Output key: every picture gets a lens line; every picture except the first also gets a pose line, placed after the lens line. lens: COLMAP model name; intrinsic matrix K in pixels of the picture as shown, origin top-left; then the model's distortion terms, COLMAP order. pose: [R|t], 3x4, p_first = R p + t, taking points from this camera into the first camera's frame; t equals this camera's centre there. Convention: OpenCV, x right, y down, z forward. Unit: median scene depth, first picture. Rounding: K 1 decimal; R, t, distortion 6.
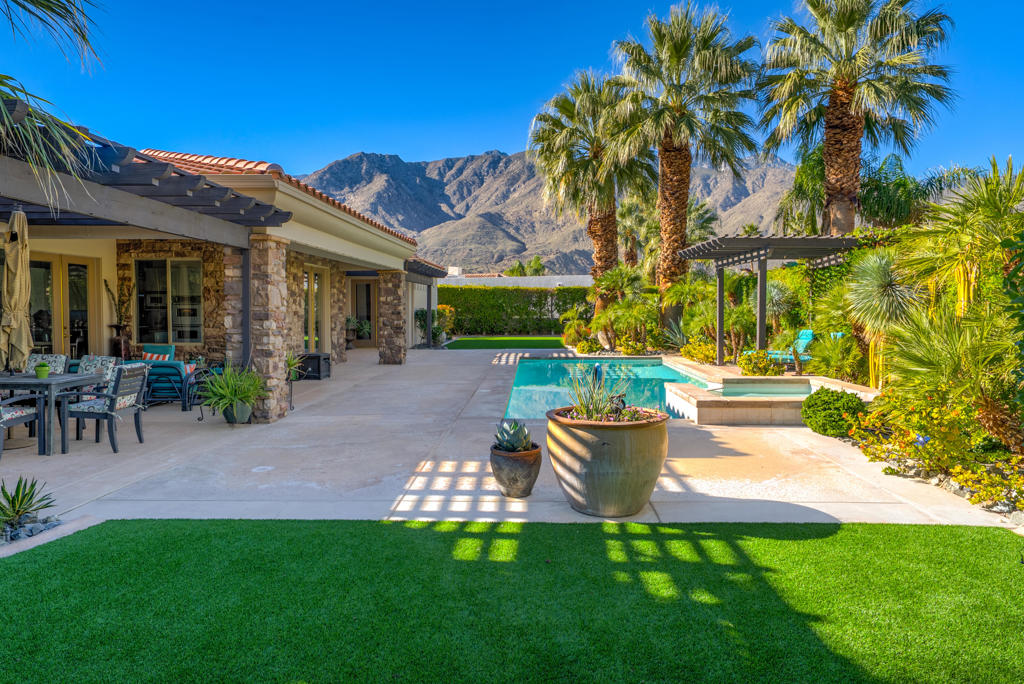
lens RADIAL K [[623.5, 0, 513.3], [0, 623.5, 329.9], [0, 0, 1]] dist [0.003337, 0.000335]
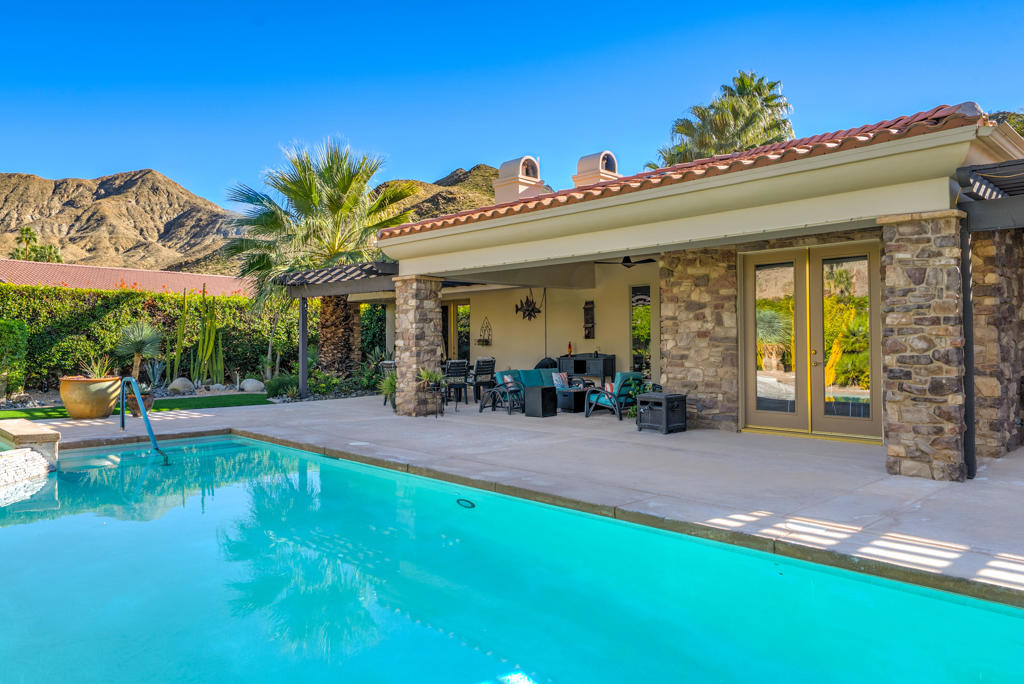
lens RADIAL K [[697.6, 0, 513.0], [0, 697.6, 325.2], [0, 0, 1]] dist [0.003595, 0.000528]
pose [[-0.693056, -0.011161, -0.720798, 0.236995], [-0.020491, 0.999781, 0.004221, -0.025664], [0.720593, 0.017695, -0.693133, 0.986751]]
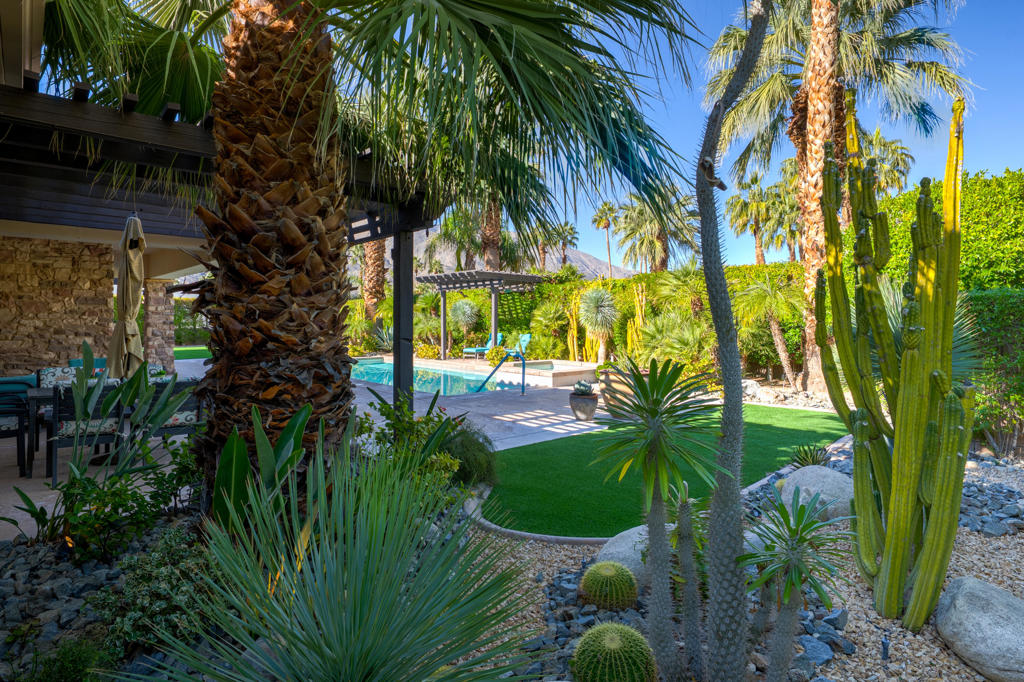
lens RADIAL K [[558.4, 0, 509.0], [0, 558.4, 329.1], [0, 0, 1]] dist [0.002123, -0.000770]
pose [[0.732941, -0.009628, 0.680224, -0.344584], [0.021334, 0.999733, -0.008837, 0.001887], [-0.679957, 0.020989, 0.732951, -0.014712]]
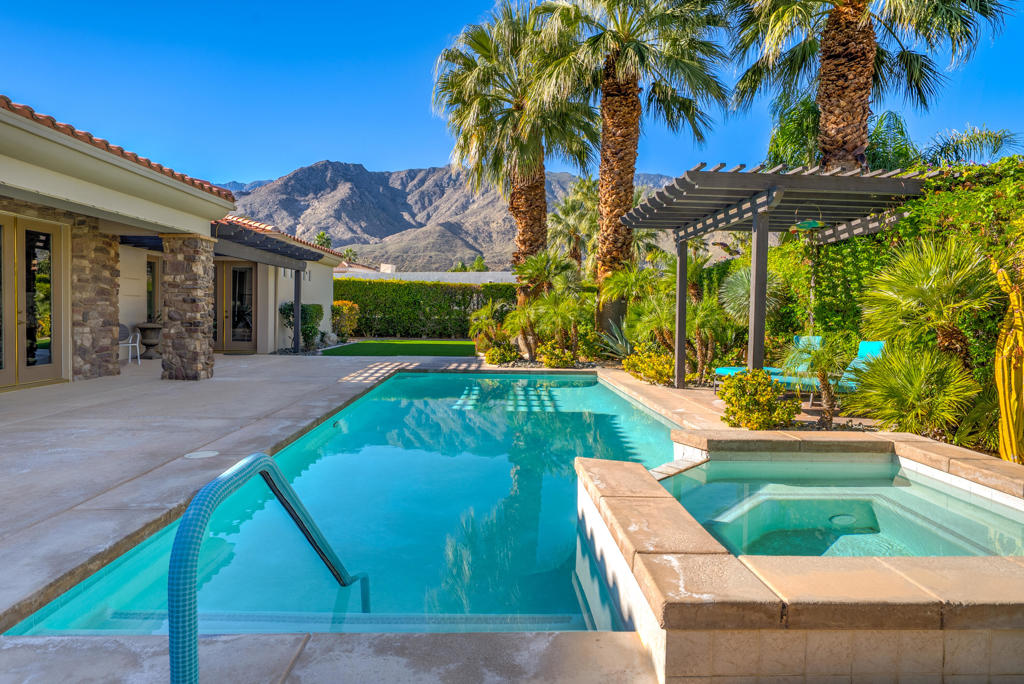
lens RADIAL K [[590.1, 0, 512.4], [0, 590.1, 330.0], [0, 0, 1]] dist [0.002334, 0.000883]
pose [[0.997318, 0.016313, 0.071354, 0.089638], [-0.015798, 0.999845, -0.007764, 0.002403], [-0.071470, 0.006616, 0.997421, 0.319987]]
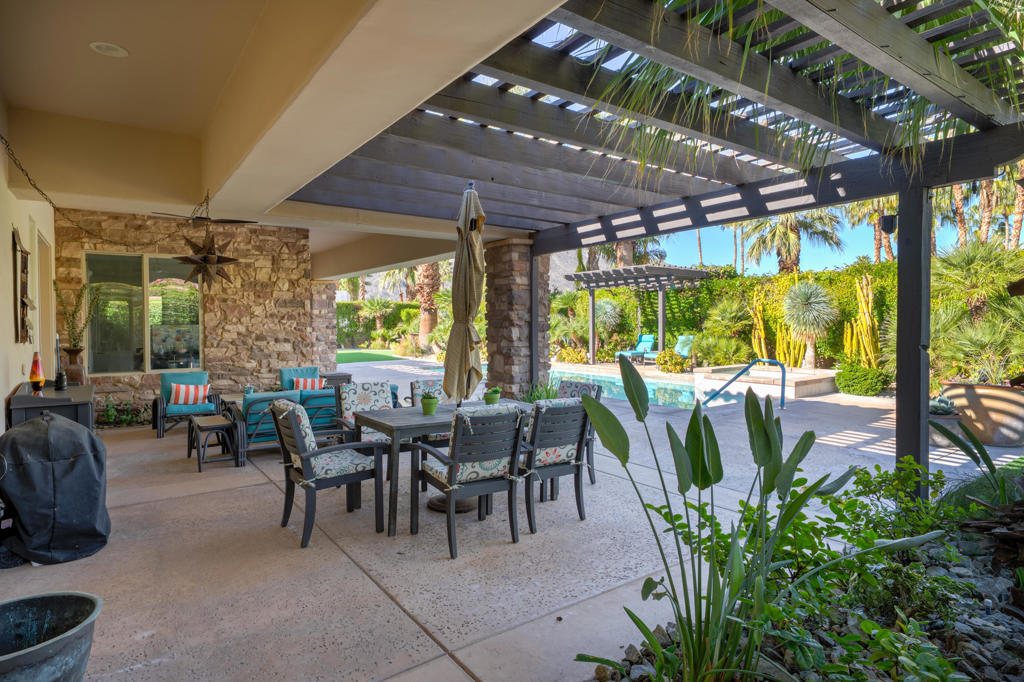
lens RADIAL K [[558.4, 0, 509.0], [0, 558.4, 329.1], [0, 0, 1]] dist [0.002123, -0.000770]
pose [[0.795011, -0.015013, 0.606409, -0.420234], [0.029669, 0.999460, -0.014153, -0.003872], [-0.605869, 0.029244, 0.795027, 0.156723]]
